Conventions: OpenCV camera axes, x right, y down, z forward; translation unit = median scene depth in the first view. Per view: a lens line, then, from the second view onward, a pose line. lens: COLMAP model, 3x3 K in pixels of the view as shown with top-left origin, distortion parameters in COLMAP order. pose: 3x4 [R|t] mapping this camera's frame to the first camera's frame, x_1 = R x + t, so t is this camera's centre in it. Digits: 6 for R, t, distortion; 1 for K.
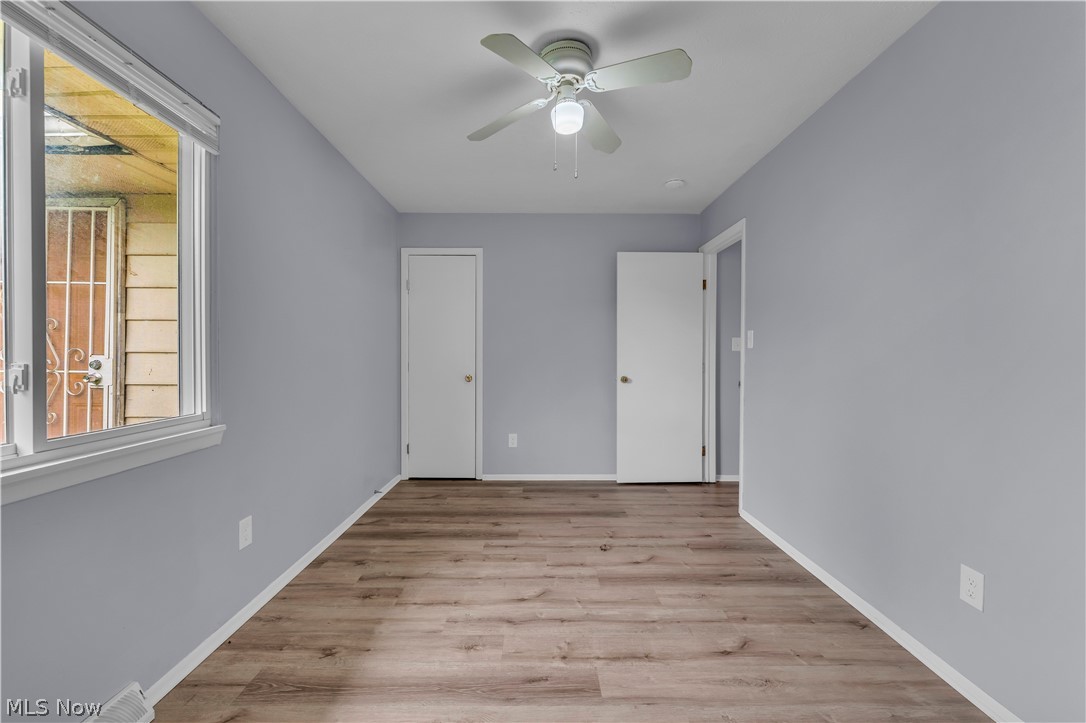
lens RADIAL K [[441.3, 0, 543.3], [0, 441.3, 356.3], [0, 0, 1]] dist [0.000265, -0.000536]
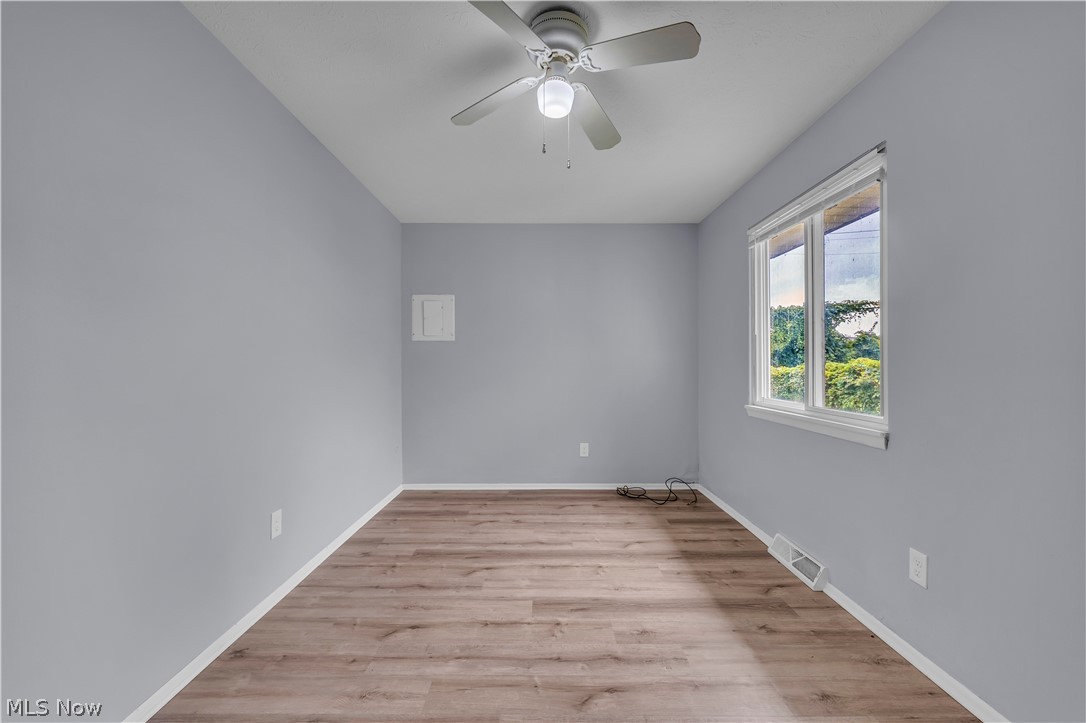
lens RADIAL K [[441.3, 0, 542.4], [0, 441.3, 362.4], [0, 0, 1]] dist [0.000265, -0.000536]
pose [[-0.999935, -0.004599, 0.010427, 0.076145], [-0.004548, 0.999978, 0.004828, -0.013799], [-0.010449, 0.004780, -0.999934, 2.082973]]
